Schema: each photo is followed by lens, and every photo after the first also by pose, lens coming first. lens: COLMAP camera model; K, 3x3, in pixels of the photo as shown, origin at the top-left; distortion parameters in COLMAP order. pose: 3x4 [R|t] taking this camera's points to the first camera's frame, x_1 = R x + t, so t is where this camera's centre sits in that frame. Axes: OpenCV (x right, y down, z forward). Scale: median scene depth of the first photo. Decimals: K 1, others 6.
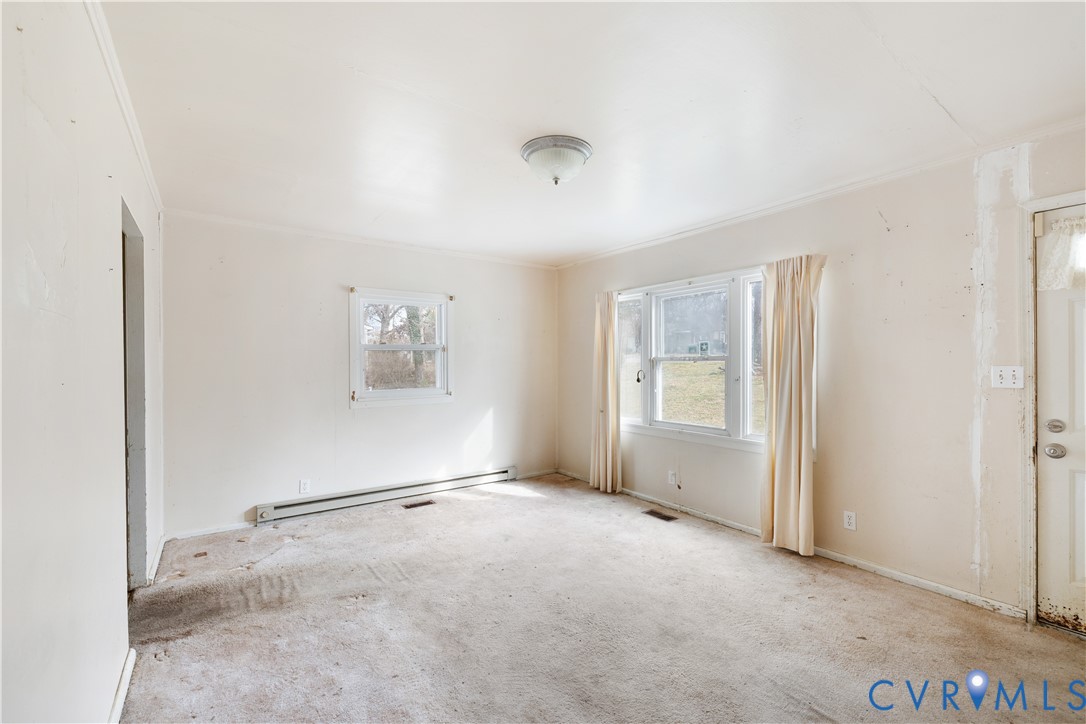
lens RADIAL K [[458.0, 0, 537.0], [0, 458.0, 364.9], [0, 0, 1]] dist [-0.000453, -0.000123]
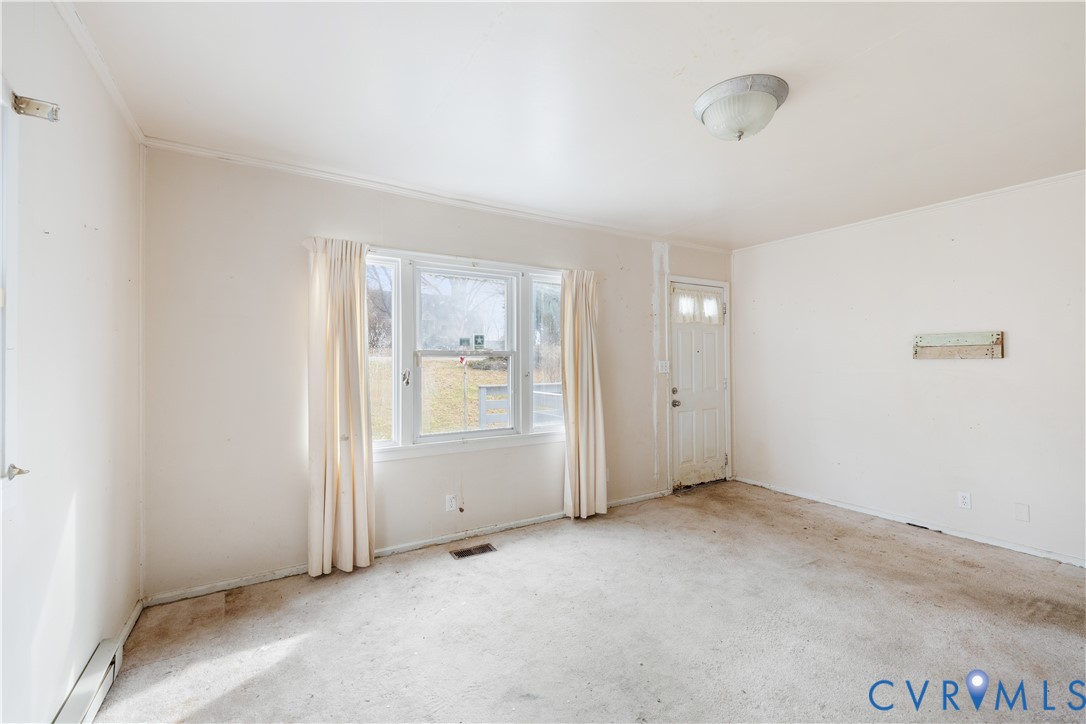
lens RADIAL K [[458.0, 0, 537.7], [0, 458.0, 356.8], [0, 0, 1]] dist [-0.000453, -0.000123]
pose [[0.069607, 0.008751, 0.997536, -0.544383], [0.002136, 0.999958, -0.008921, 0.001136], [-0.997572, 0.002752, 0.069585, 0.882392]]
